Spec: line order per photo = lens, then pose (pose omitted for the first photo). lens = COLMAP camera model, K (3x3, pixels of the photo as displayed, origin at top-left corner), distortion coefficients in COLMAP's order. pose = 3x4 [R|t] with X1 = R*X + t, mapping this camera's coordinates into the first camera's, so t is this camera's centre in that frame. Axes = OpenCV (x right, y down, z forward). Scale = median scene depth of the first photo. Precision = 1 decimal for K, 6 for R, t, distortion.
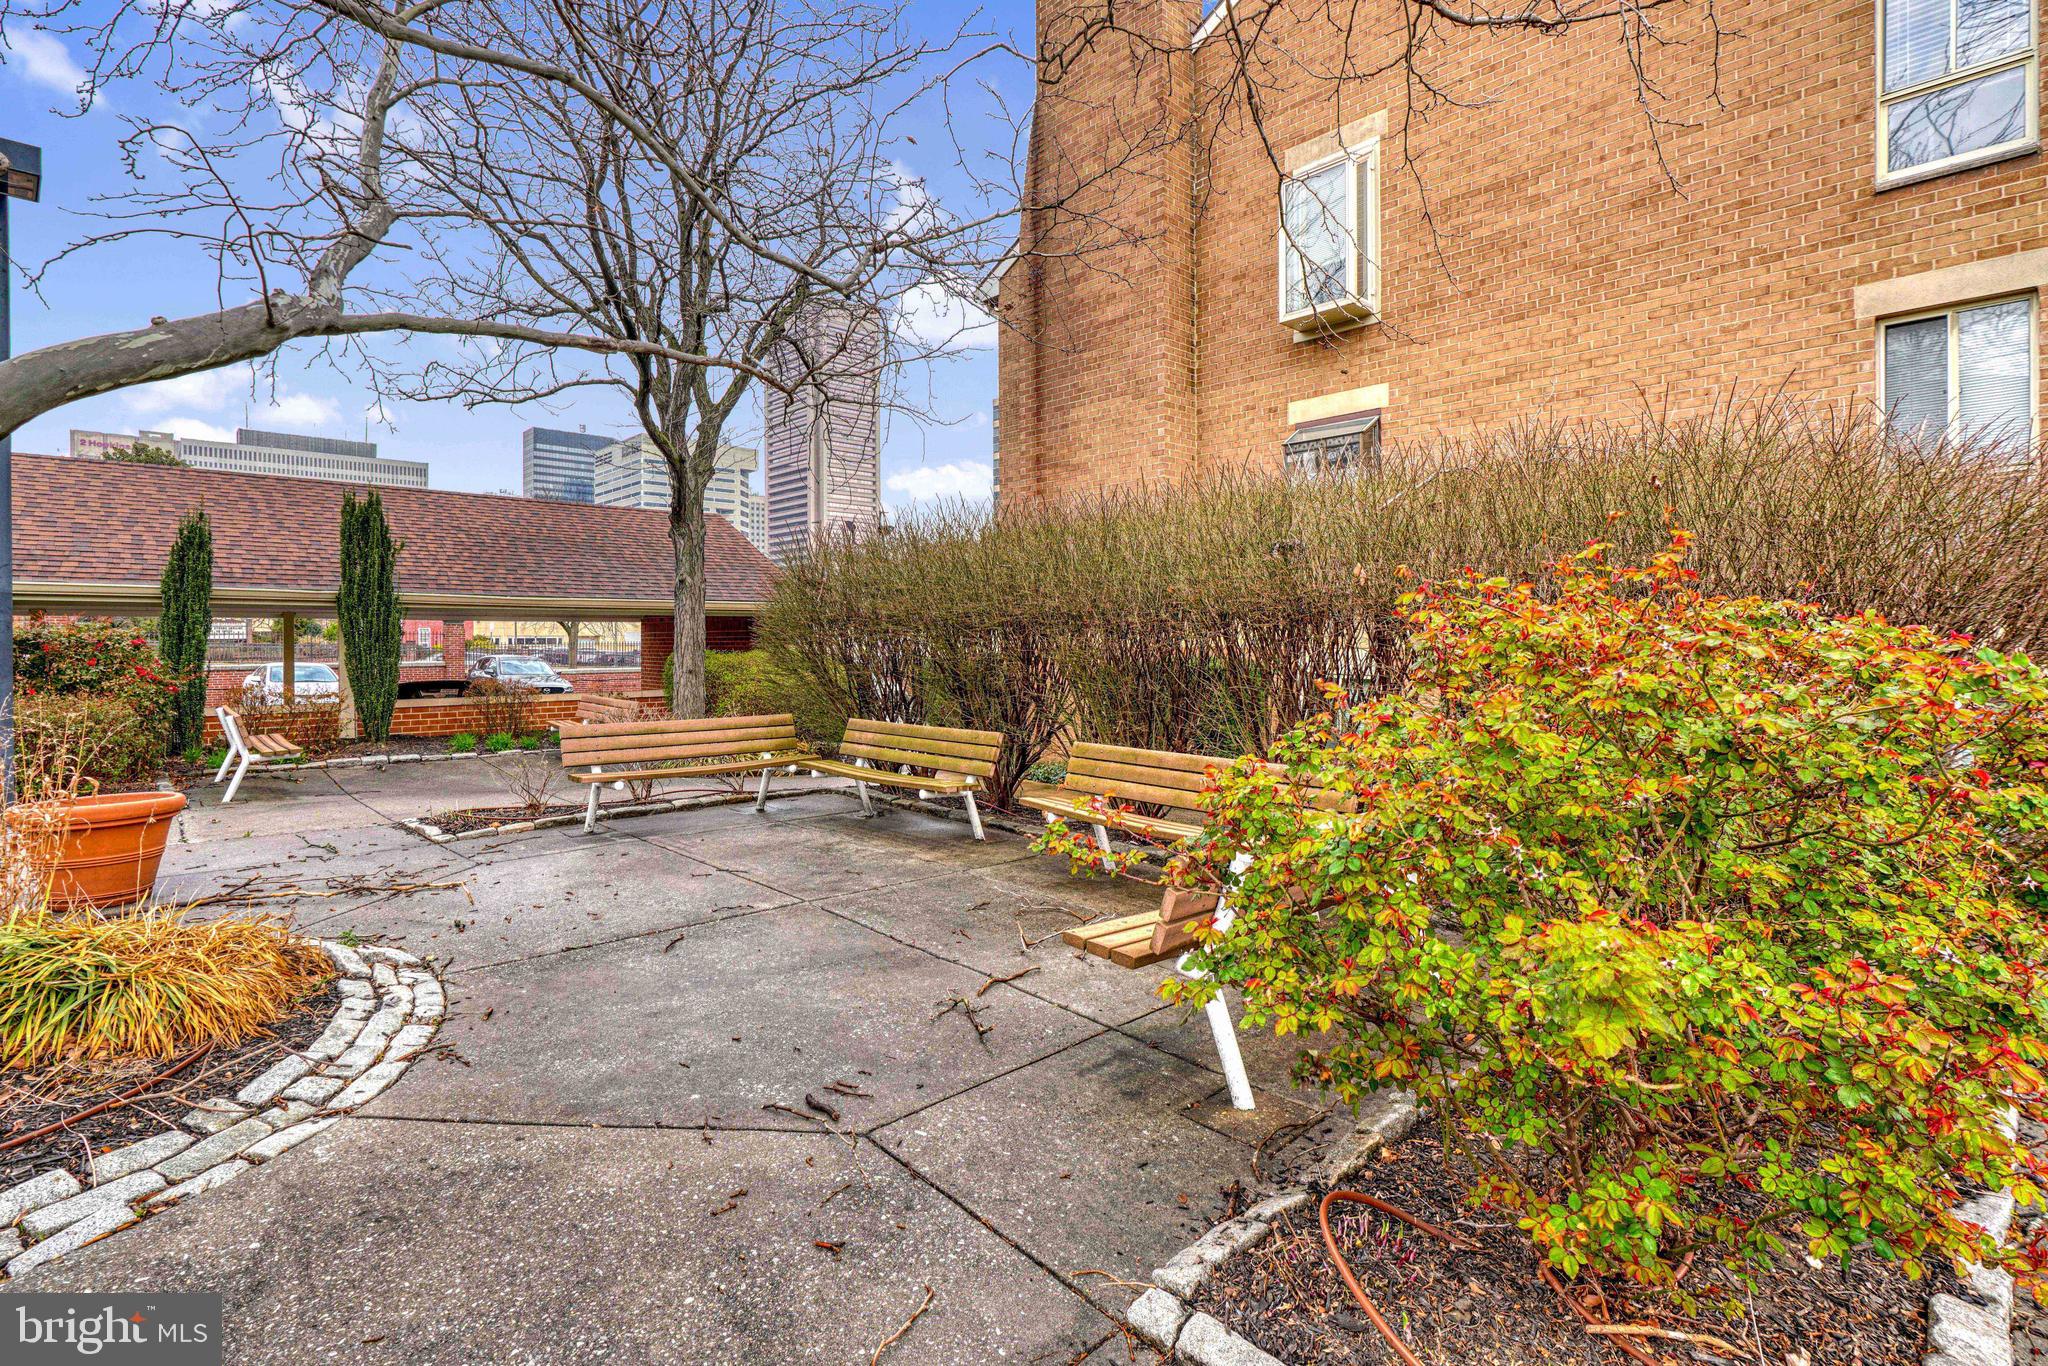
lens RADIAL K [[1014.0, 0, 1024.0], [0, 1014.0, 683.0], [0, 0, 1]] dist [-0.003318, 0.009560]
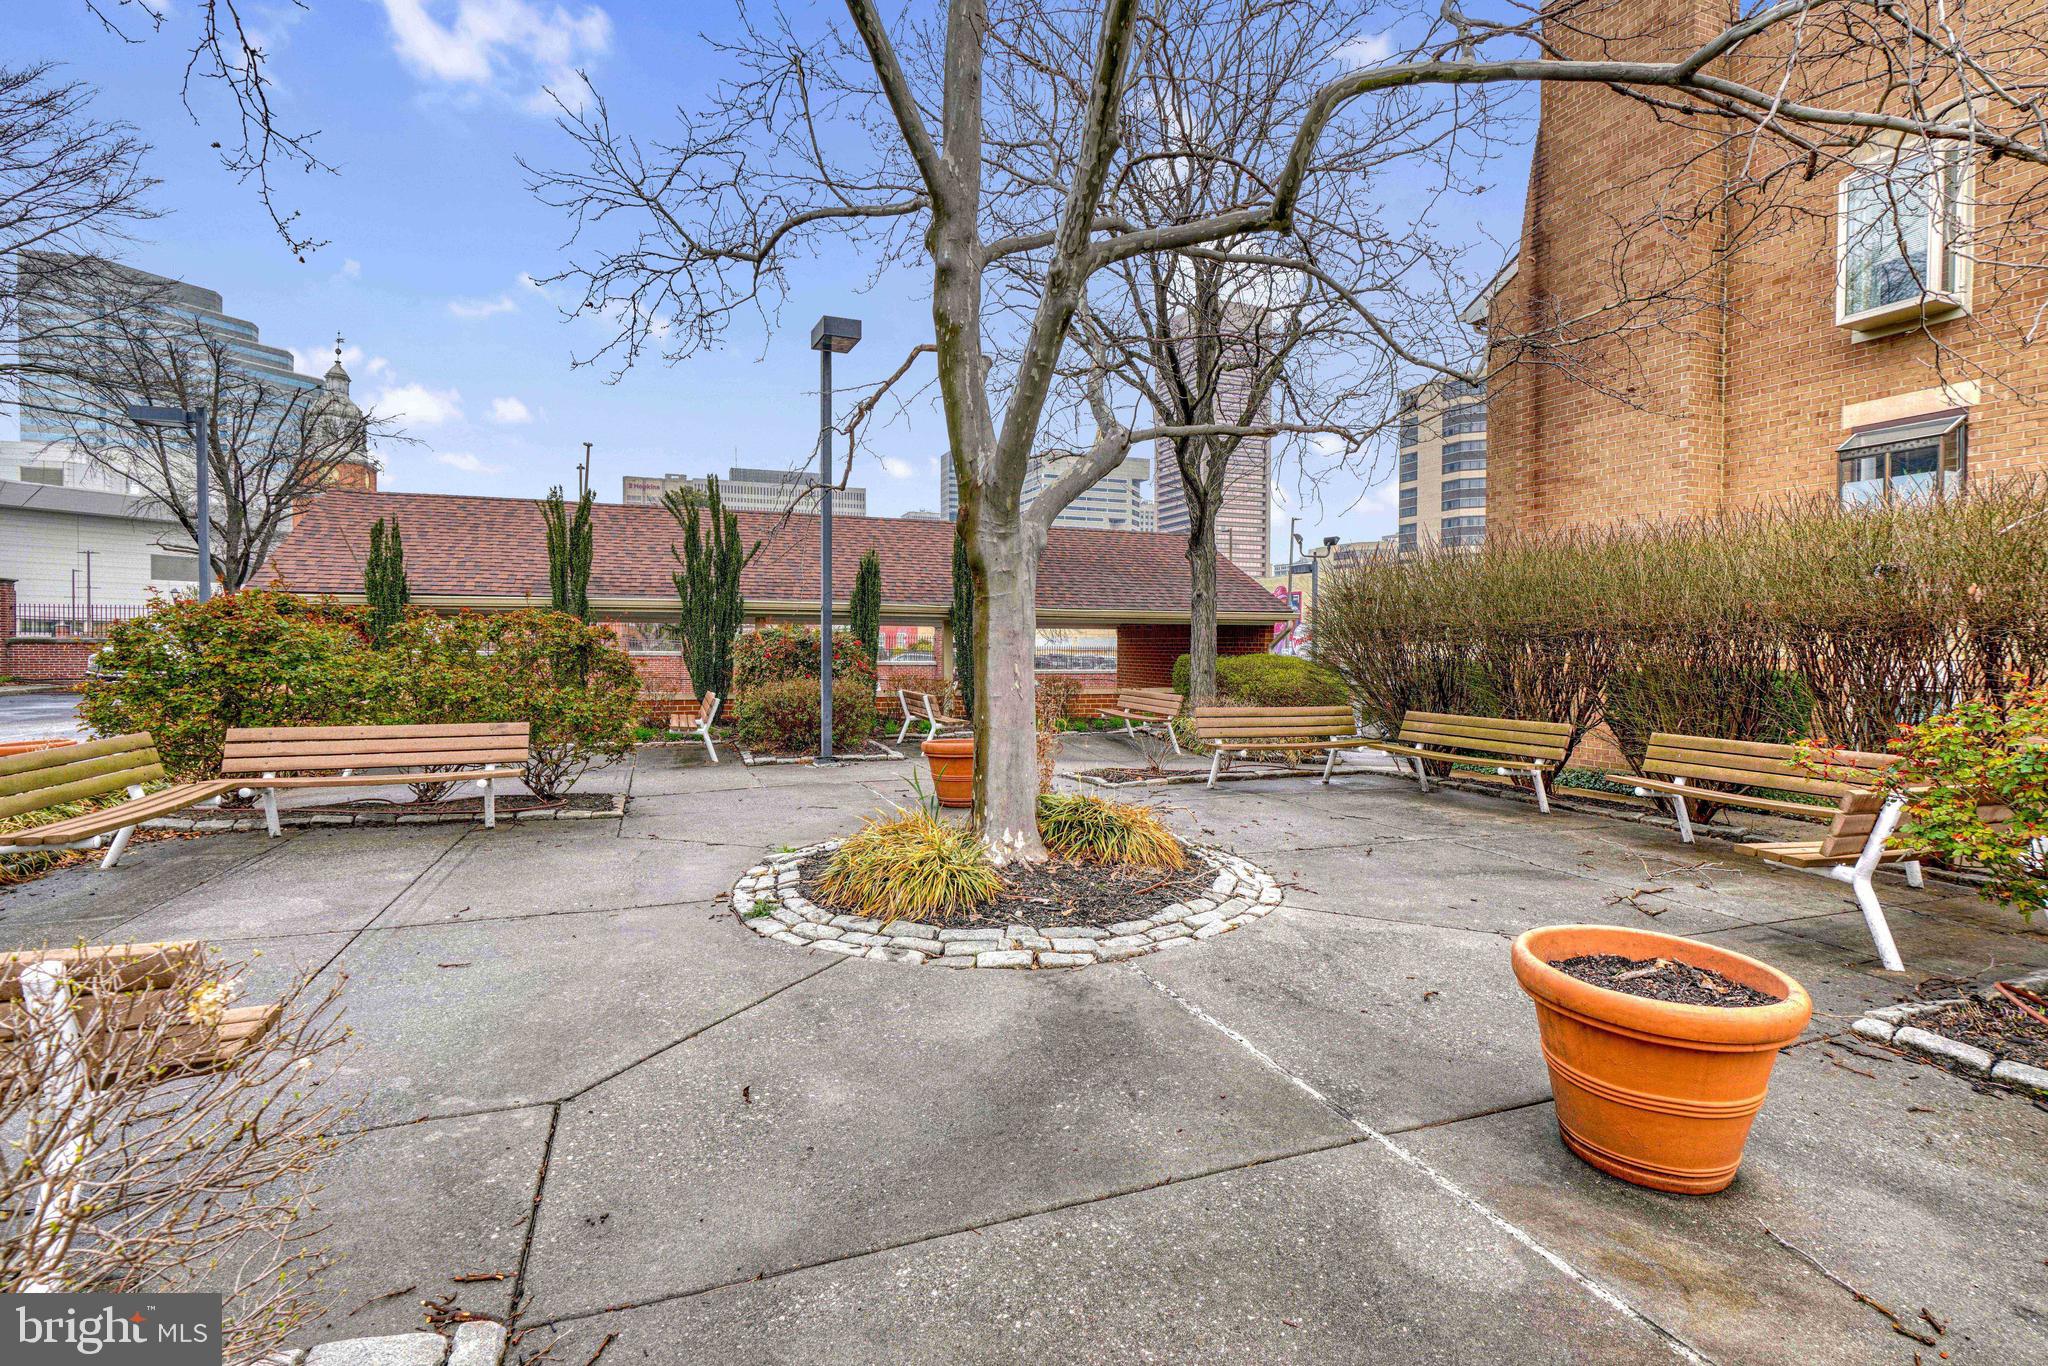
lens RADIAL K [[1014.0, 0, 1024.0], [0, 1014.0, 683.0], [0, 0, 1]] dist [-0.003318, 0.009560]
pose [[0.926710, 0.022739, -0.375089, -0.103269], [-0.025150, 0.999682, -0.001535, 0.010633], [0.374935, 0.010856, 0.926988, -0.211112]]
